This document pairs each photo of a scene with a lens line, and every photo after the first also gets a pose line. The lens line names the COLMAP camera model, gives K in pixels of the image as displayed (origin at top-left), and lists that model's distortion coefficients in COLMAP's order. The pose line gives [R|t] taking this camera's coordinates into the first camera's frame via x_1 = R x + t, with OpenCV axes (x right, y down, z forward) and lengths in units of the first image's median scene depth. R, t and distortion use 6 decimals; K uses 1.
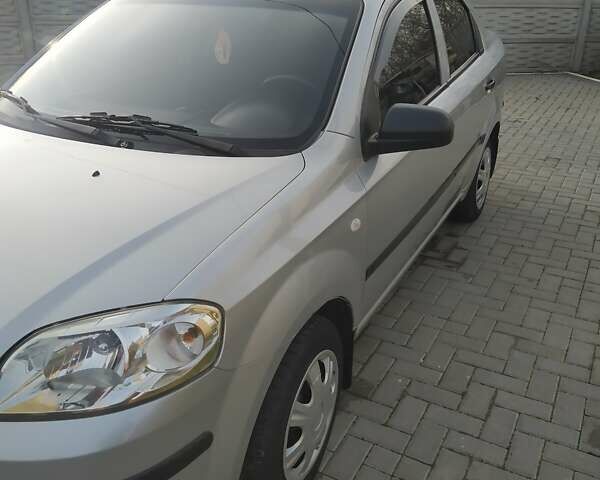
lens RADIAL K [[591.5, 0, 300.0], [0, 591.5, 240.0], [0, 0, 1]] dist [0.109524, -0.167036]
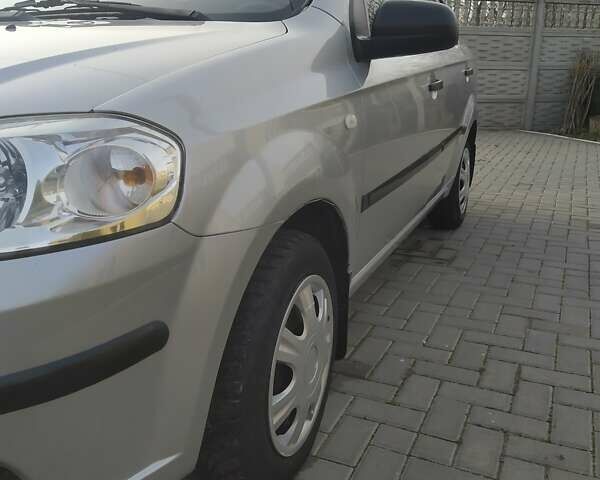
lens RADIAL K [[592.9, 0, 302.9], [0, 592.9, 240.7], [0, 0, 1]] dist [0.108257, -0.184822]
pose [[0.996908, -0.016981, 0.076716, -0.028801], [0.028123, 0.988798, -0.146583, 0.207796], [-0.073367, 0.148288, 0.986219, 0.202584]]
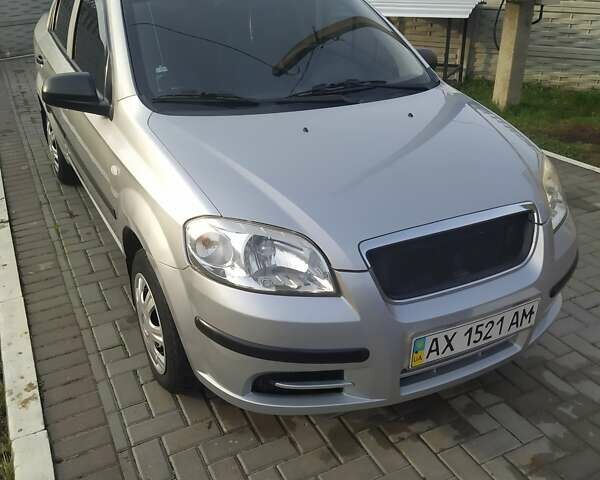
lens RADIAL K [[591.5, 0, 300.0], [0, 591.5, 240.0], [0, 0, 1]] dist [0.109524, -0.167036]
pose [[0.567838, -0.357284, 0.741558, -1.242035], [0.331036, 0.923946, 0.191672, -0.146952], [-0.753641, 0.136644, 0.642926, 0.246070]]
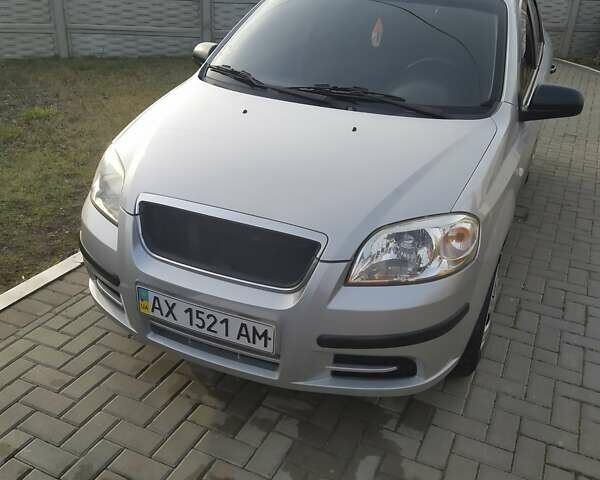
lens RADIAL K [[591.5, 0, 300.0], [0, 591.5, 240.0], [0, 0, 1]] dist [0.109524, -0.167036]
pose [[0.997136, 0.011889, 0.074695, -0.425115], [-0.014617, 0.999242, 0.036081, 0.072812], [-0.074209, -0.037069, 0.996553, -0.275721]]
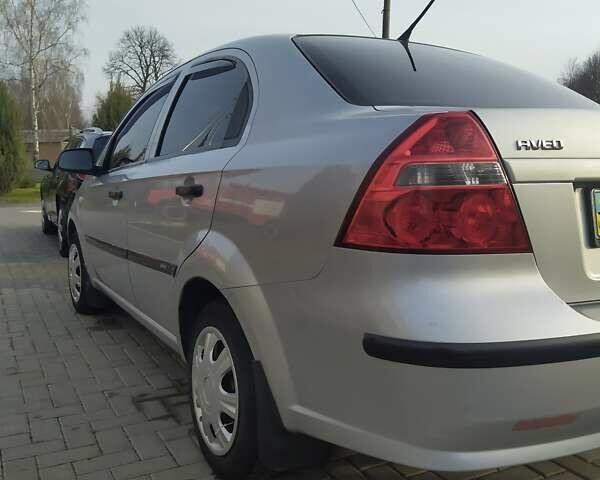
lens RADIAL K [[592.9, 0, 302.9], [0, 592.9, 240.7], [0, 0, 1]] dist [0.108257, -0.184822]
pose [[-0.544232, 0.098498, -0.833132, 1.166647], [-0.346417, 0.878081, 0.330104, -0.698979], [0.764072, 0.468265, -0.443758, 2.140430]]
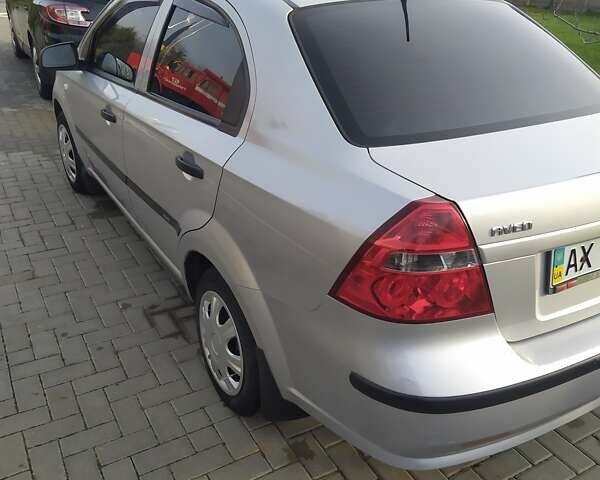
lens RADIAL K [[591.5, 0, 300.0], [0, 591.5, 240.0], [0, 0, 1]] dist [0.109524, -0.167036]
pose [[-0.525296, 0.371959, -0.765318, 1.180135], [-0.367375, 0.712122, 0.598262, -0.964657], [0.767528, 0.595423, -0.237427, 2.000718]]
